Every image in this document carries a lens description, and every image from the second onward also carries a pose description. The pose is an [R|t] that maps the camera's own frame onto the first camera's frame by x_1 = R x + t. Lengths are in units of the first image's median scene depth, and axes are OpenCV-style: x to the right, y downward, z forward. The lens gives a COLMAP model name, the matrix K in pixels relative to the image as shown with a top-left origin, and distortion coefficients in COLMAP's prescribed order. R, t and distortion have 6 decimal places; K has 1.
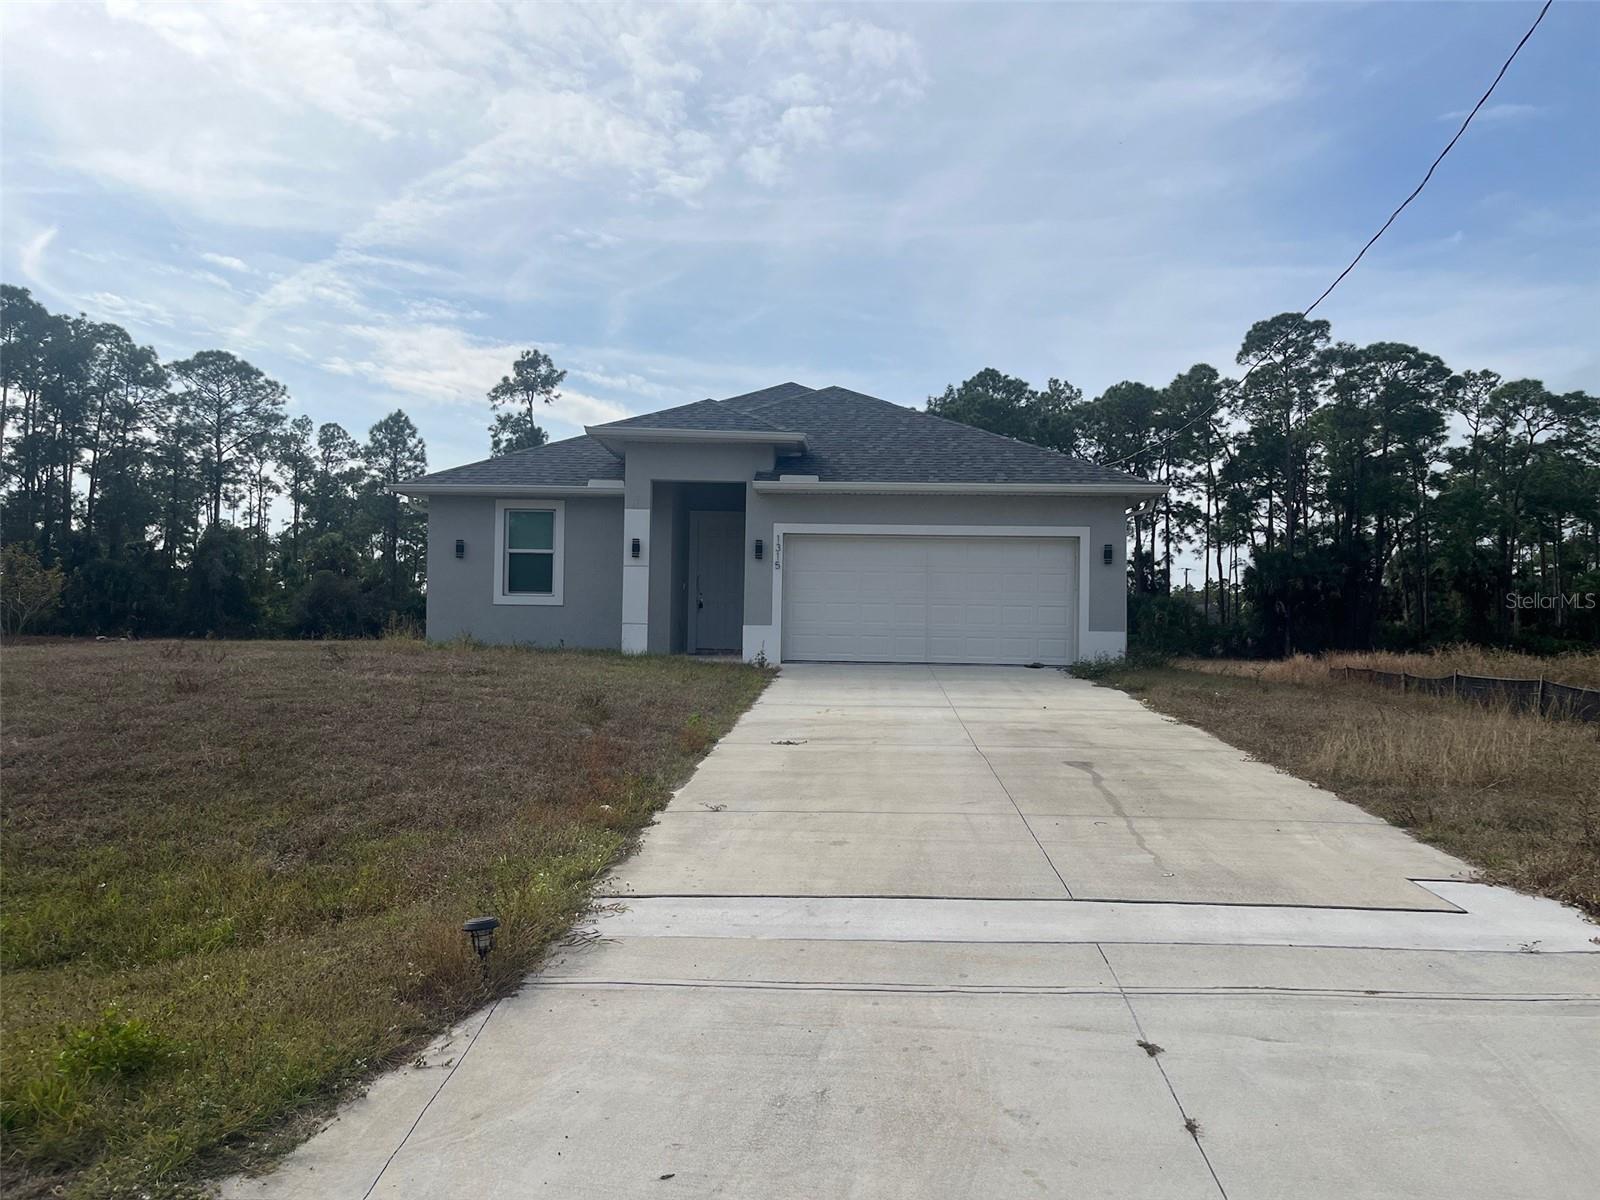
lens RADIAL K [[1156.8, 0, 800.0], [0, 1156.8, 600.0], [0, 0, 1]] dist [0.031013, -0.006276]
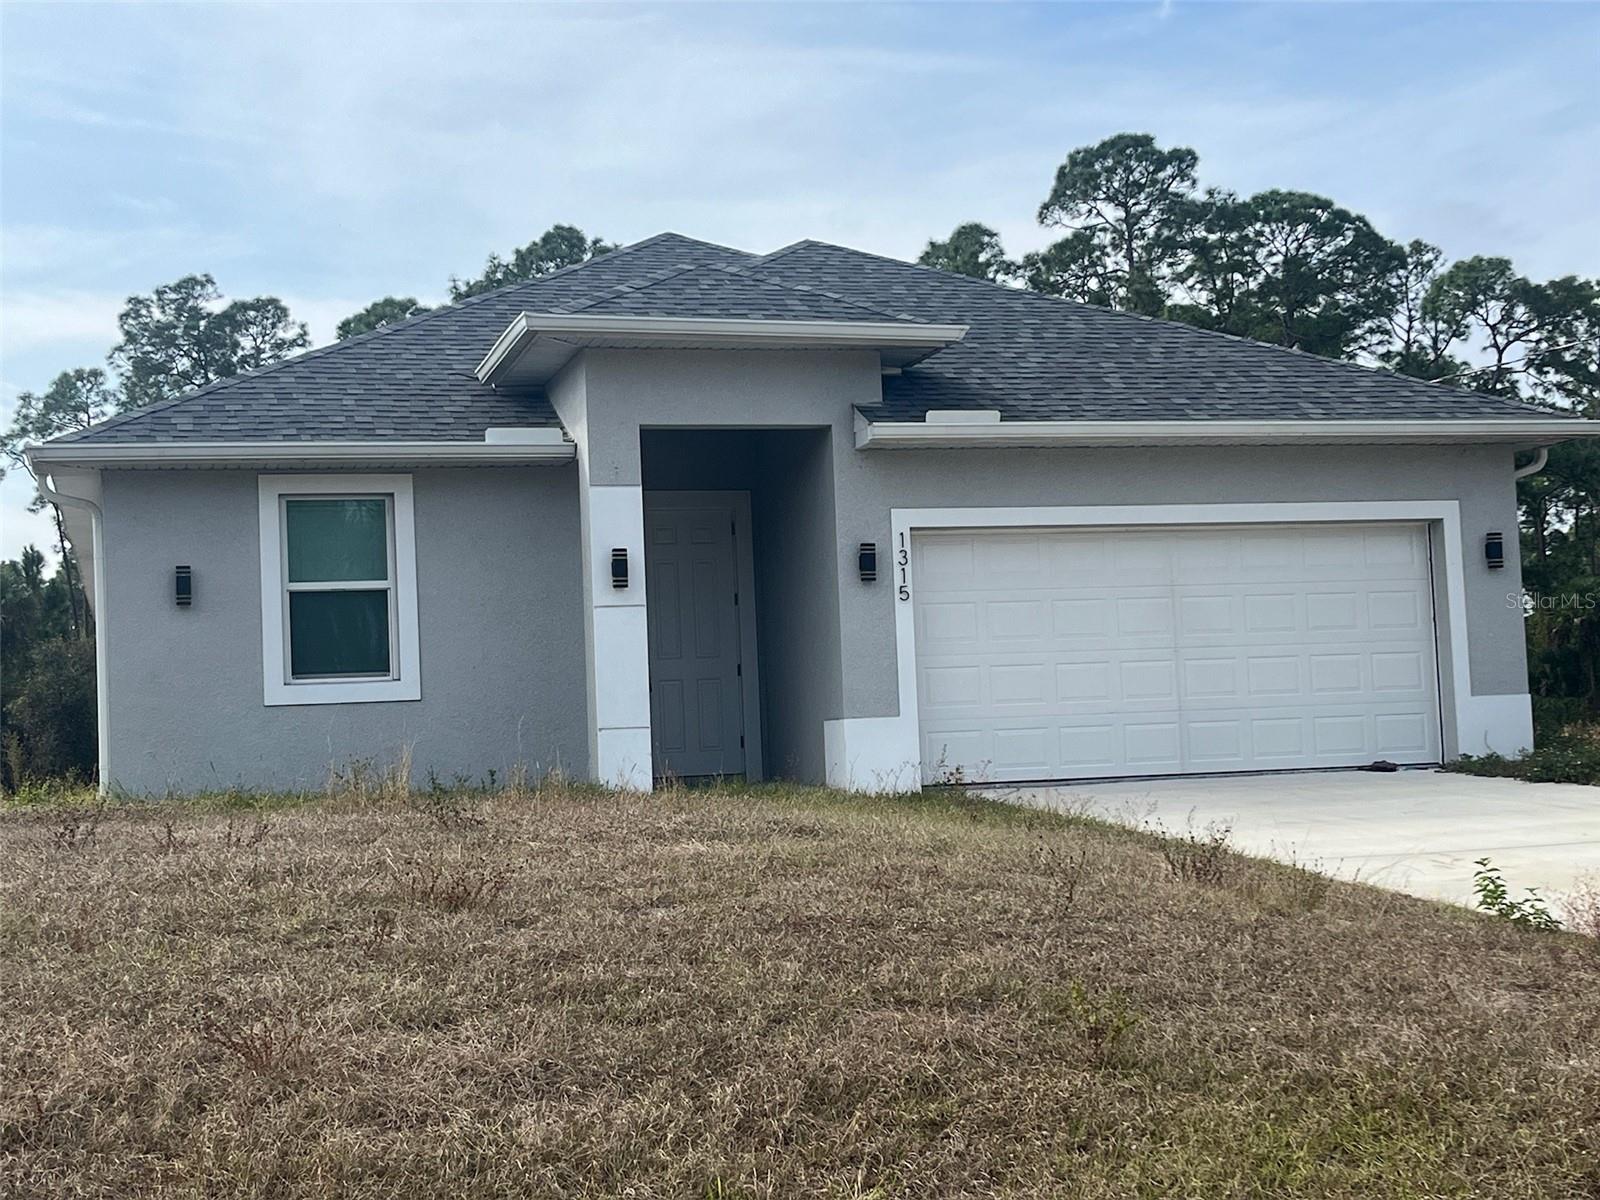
lens RADIAL K [[2257.6, 0, 800.0], [0, 2257.6, 600.0], [0, 0, 1]] dist [0.034282, 0.057754]
pose [[0.954544, -0.037769, 0.295668, -0.324205], [0.048098, 0.998457, -0.027736, -0.002707], [-0.294164, 0.040697, 0.954888, 0.089219]]
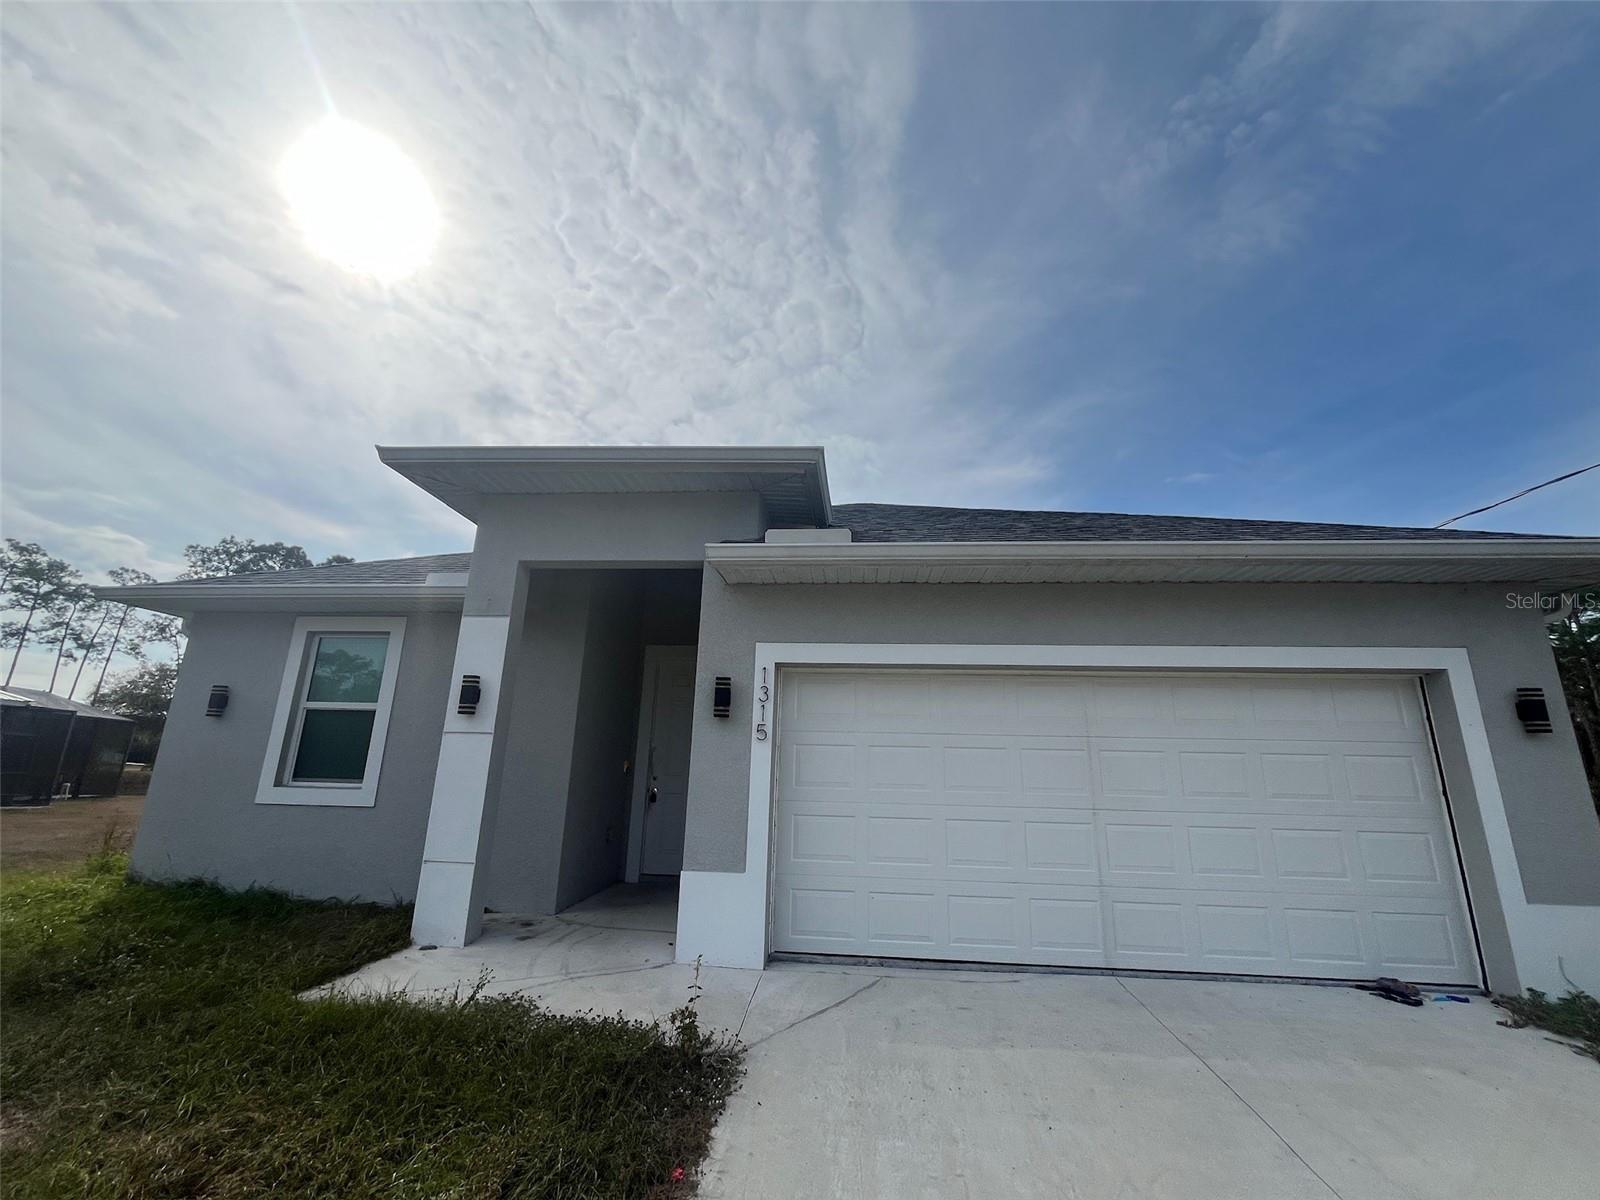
lens RADIAL K [[649.3, 0, 803.4], [0, 649.3, 601.7], [0, 0, 1]] dist [-0.001625, 0.000043]
pose [[0.998969, -0.004209, -0.045196, 0.008519], [-0.006285, 0.973274, -0.229559, -0.020287], [0.044954, 0.229606, 0.972245, 0.691051]]
